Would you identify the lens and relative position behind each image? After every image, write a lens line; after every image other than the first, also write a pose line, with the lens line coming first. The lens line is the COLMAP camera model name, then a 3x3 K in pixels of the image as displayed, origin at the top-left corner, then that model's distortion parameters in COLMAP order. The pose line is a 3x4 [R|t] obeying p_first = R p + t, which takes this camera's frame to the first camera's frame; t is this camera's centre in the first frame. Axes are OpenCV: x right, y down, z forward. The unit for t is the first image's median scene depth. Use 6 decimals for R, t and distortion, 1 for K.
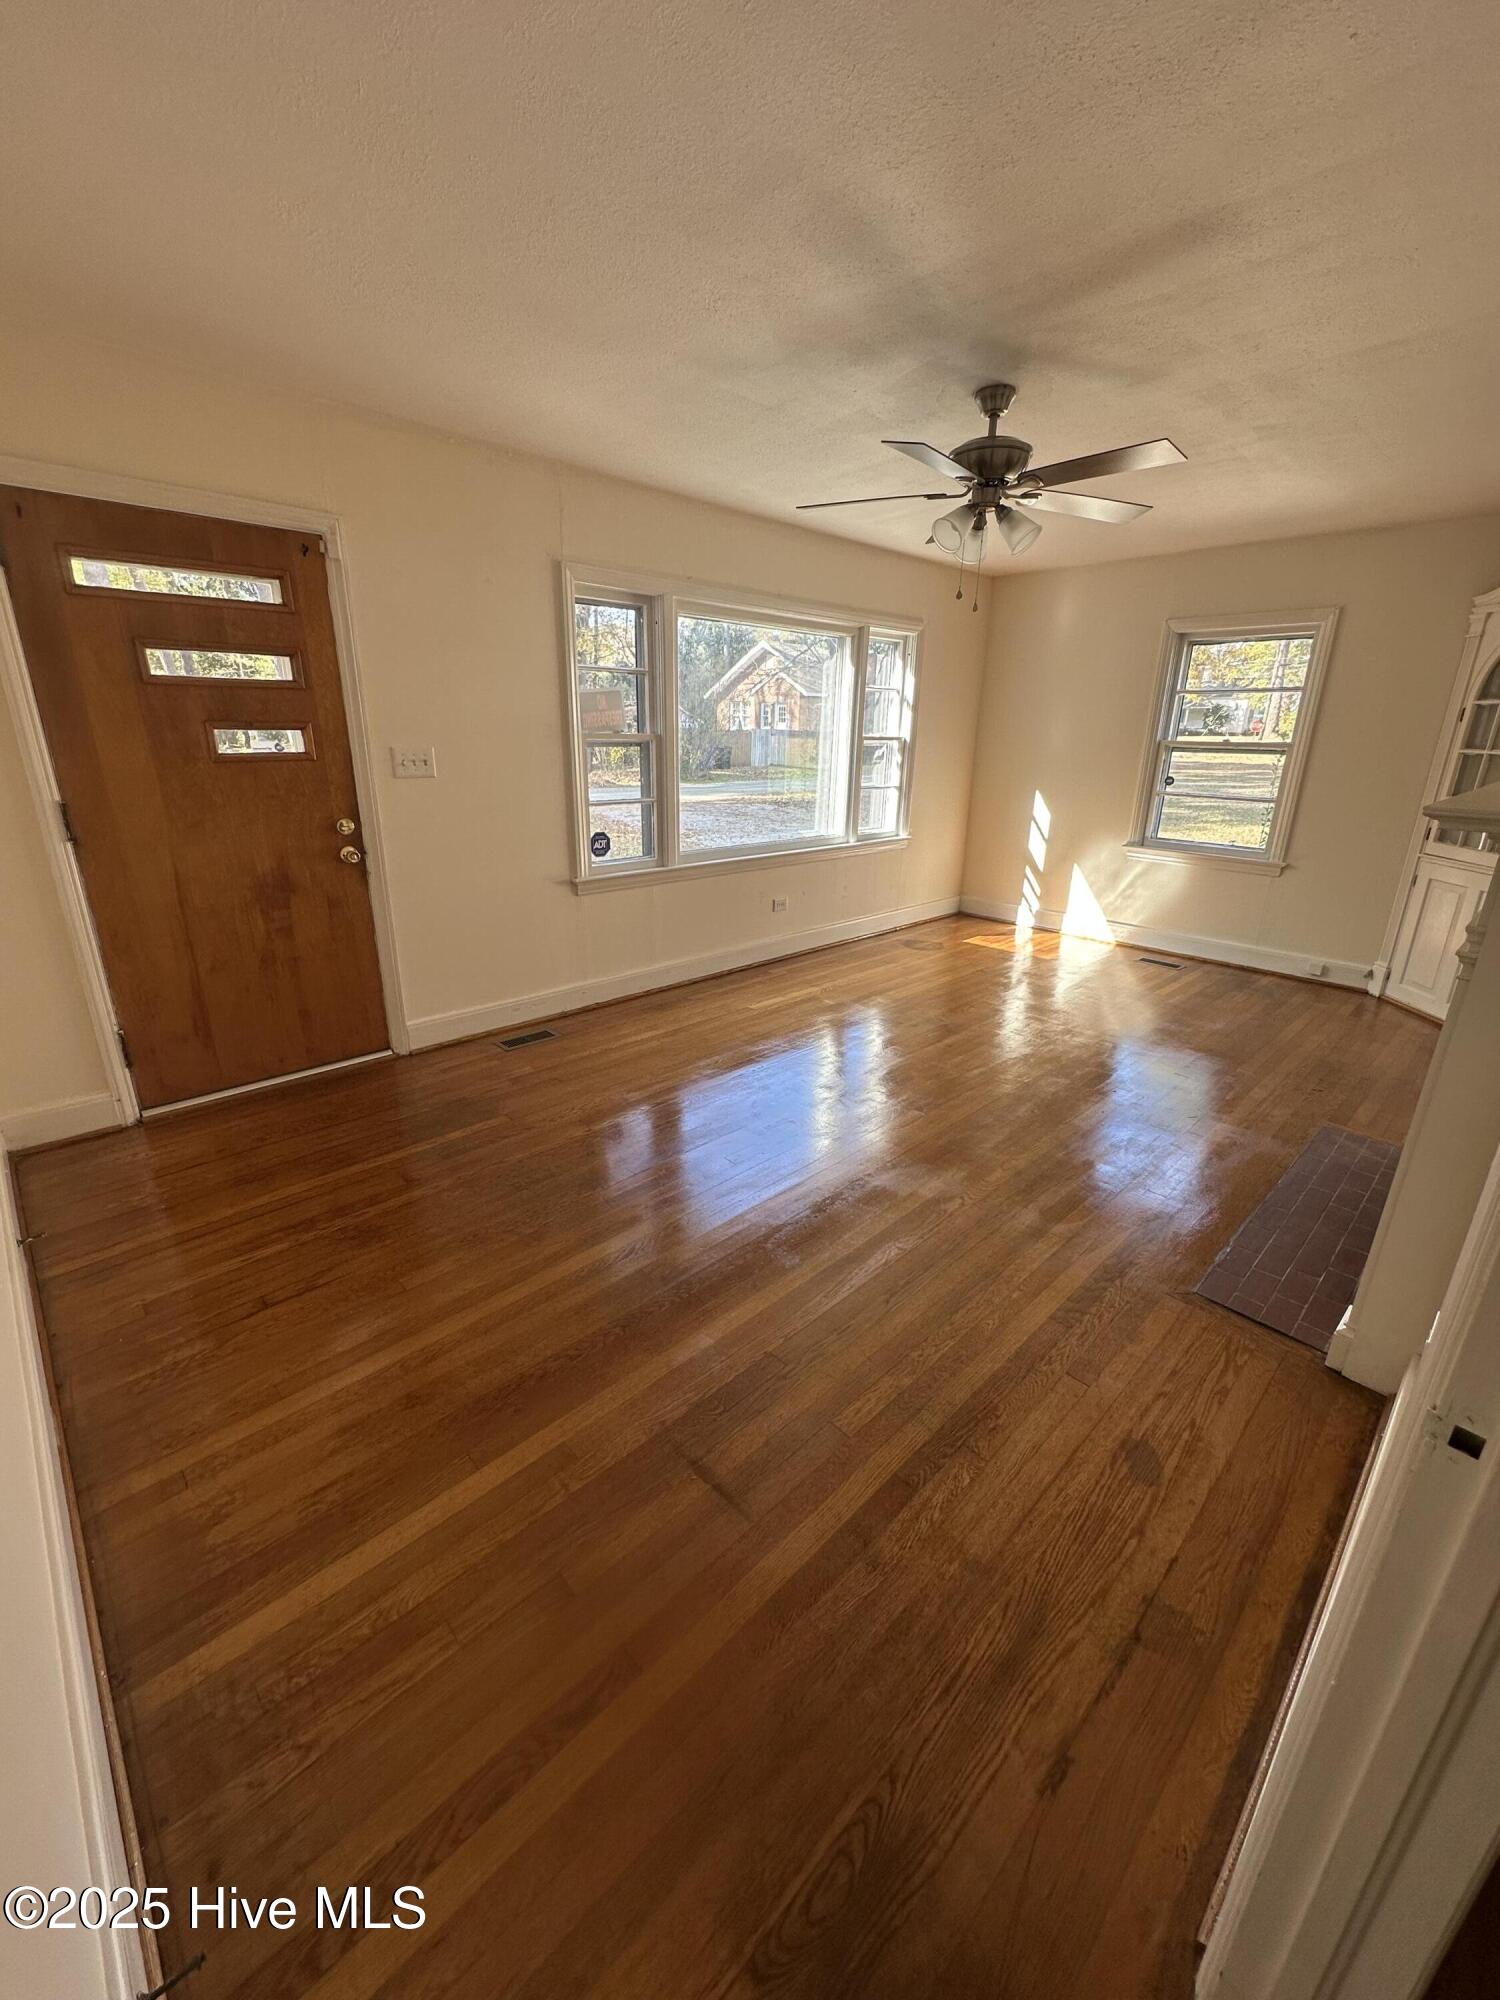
lens RADIAL K [[800.8, 0, 749.5], [0, 800.8, 1003.8], [0, 0, 1]] dist [-0.004347, 0.000347]
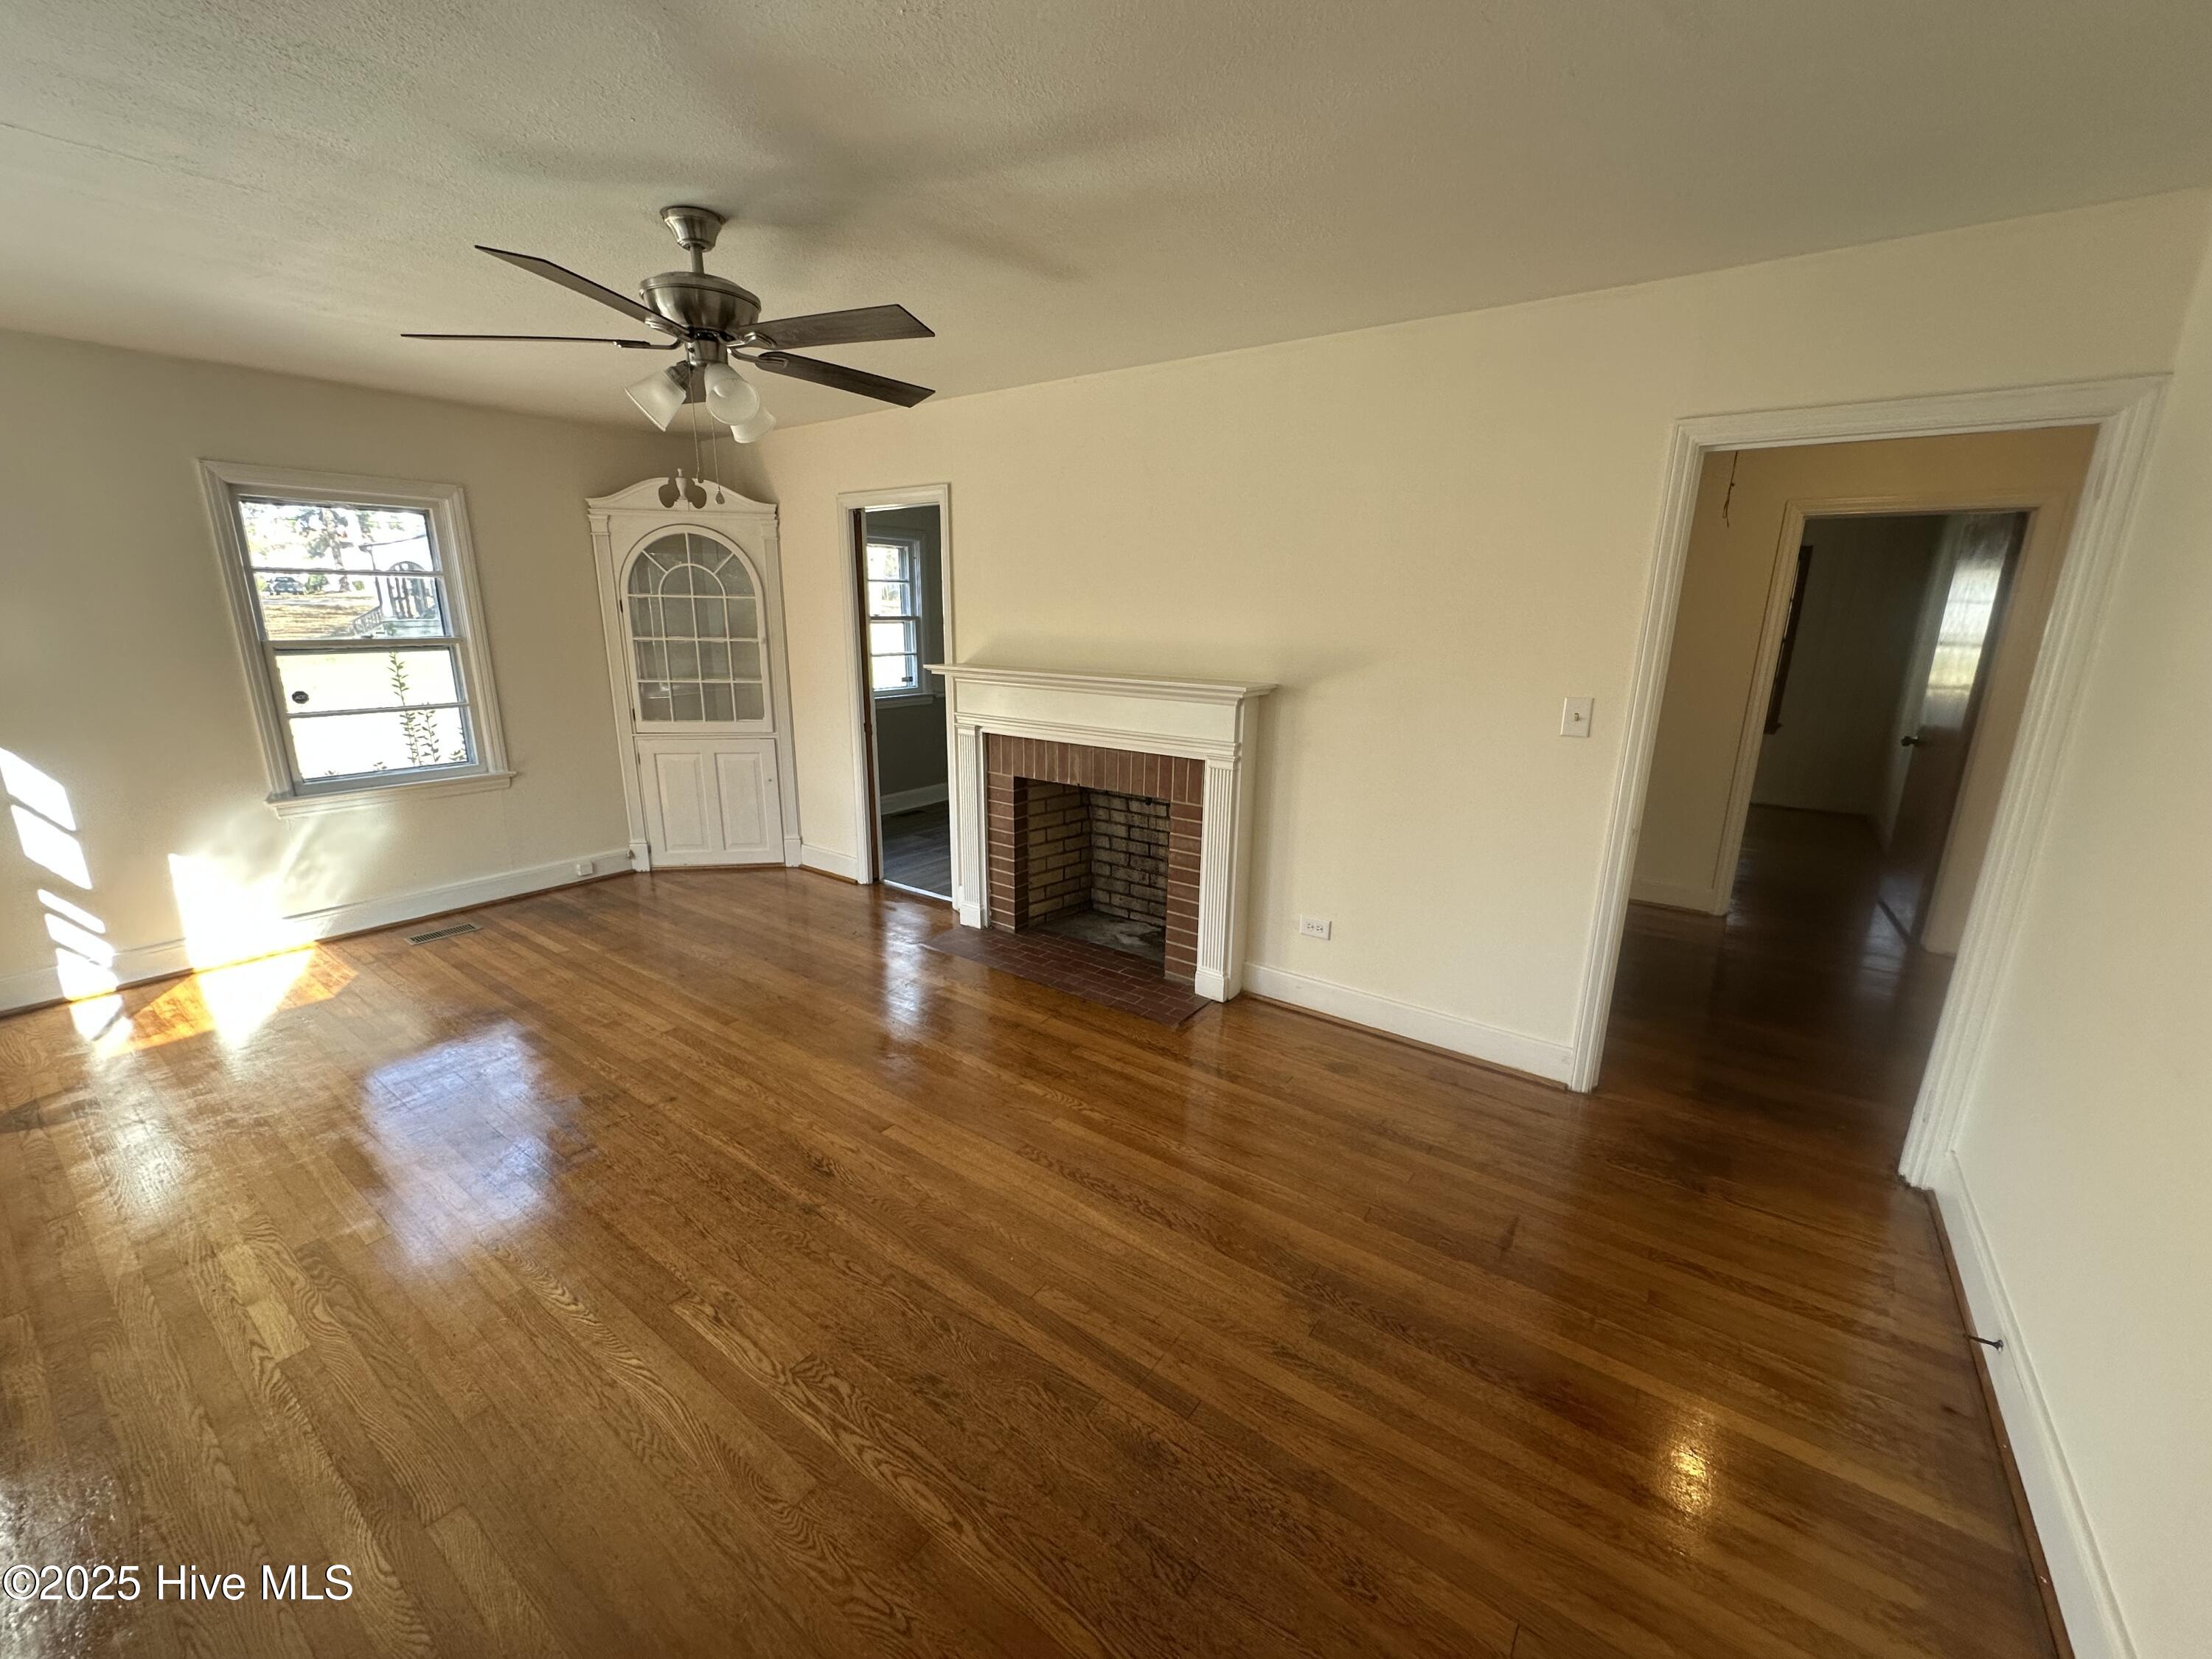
lens RADIAL K [[885.7, 0, 1106.6], [0, 885.7, 830.3], [0, 0, 1]] dist [-0.004347, 0.000347]
pose [[-0.182993, -0.257422, 0.948814, -0.372923], [0.304499, 0.902810, 0.303669, -0.211991], [-0.934769, 0.344482, -0.086823, 0.500201]]
